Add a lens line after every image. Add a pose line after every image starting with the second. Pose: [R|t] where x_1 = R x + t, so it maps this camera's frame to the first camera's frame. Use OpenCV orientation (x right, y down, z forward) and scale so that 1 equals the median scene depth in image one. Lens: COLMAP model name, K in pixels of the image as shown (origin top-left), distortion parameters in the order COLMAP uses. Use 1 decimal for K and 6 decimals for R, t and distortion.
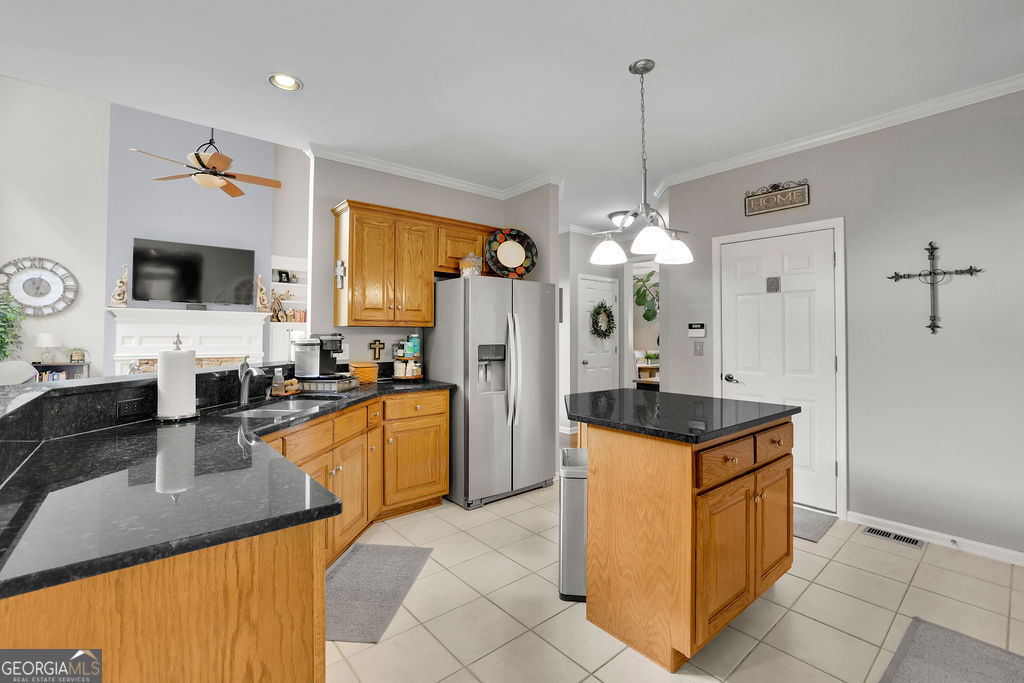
lens RADIAL K [[432.3, 0, 509.4], [0, 432.3, 331.5], [0, 0, 1]] dist [-0.000676, 0.000068]
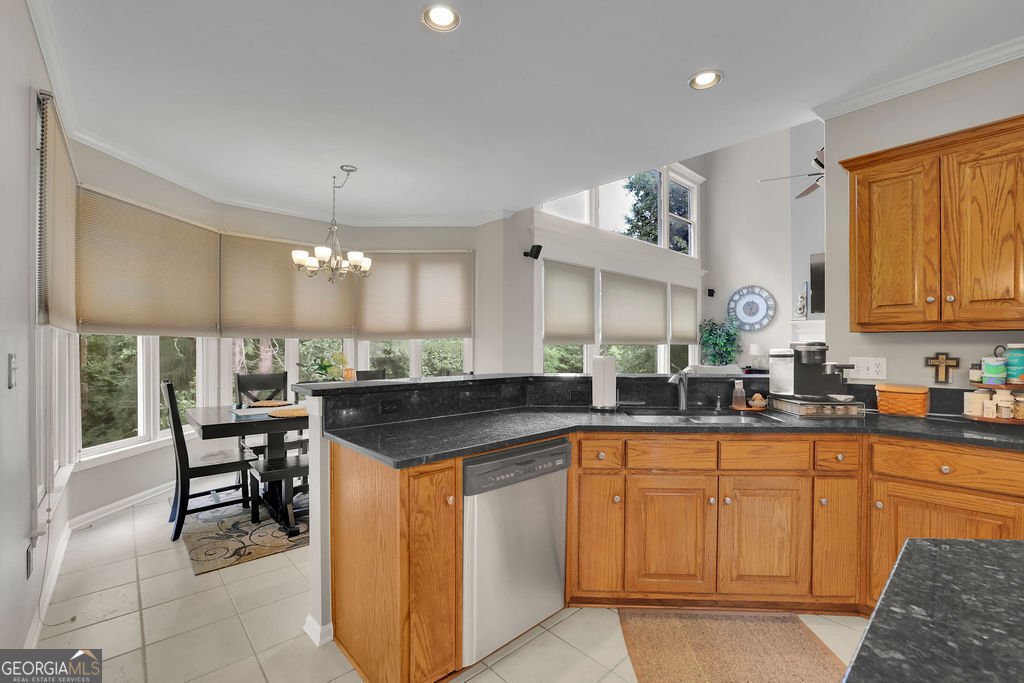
lens RADIAL K [[440.7, 0, 512.3], [0, 440.7, 345.5], [0, 0, 1]] dist [-0.001226, 0.000175]
pose [[0.081586, -0.000696, -0.996666, 0.285550], [0.007938, 0.999968, -0.000048, 0.004226], [0.996635, -0.007908, 0.081589, 0.323654]]
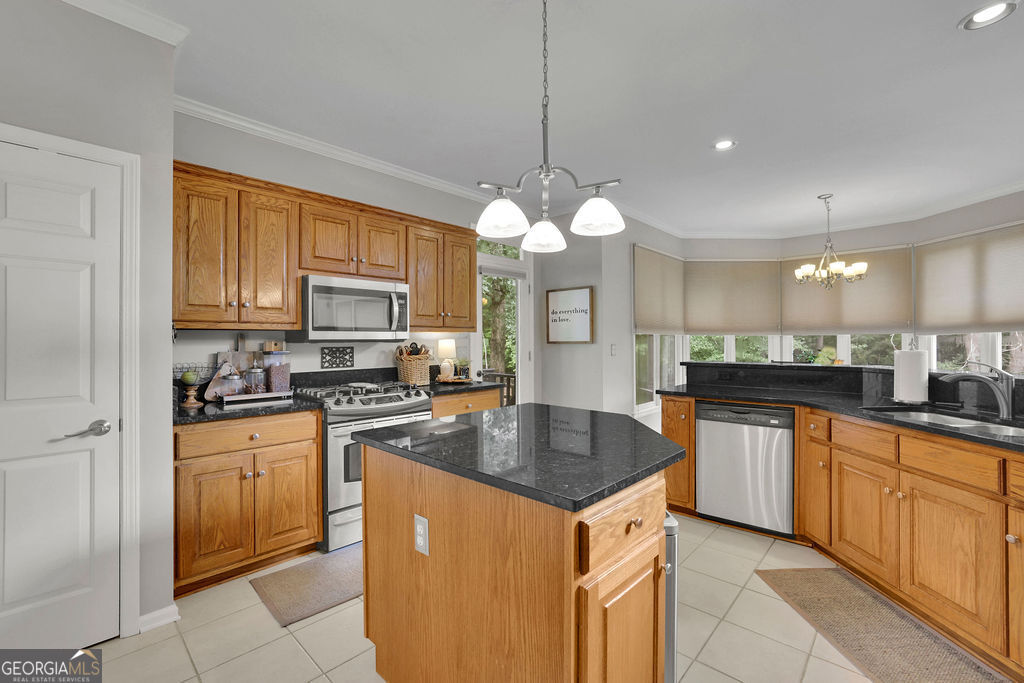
lens RADIAL K [[440.7, 0, 512.3], [0, 440.7, 345.5], [0, 0, 1]] dist [-0.001226, 0.000175]
pose [[-0.988779, -0.001372, -0.149380, 0.311121], [-0.001769, 0.999995, 0.002523, 0.015046], [0.149376, 0.002759, -0.988777, 1.104528]]
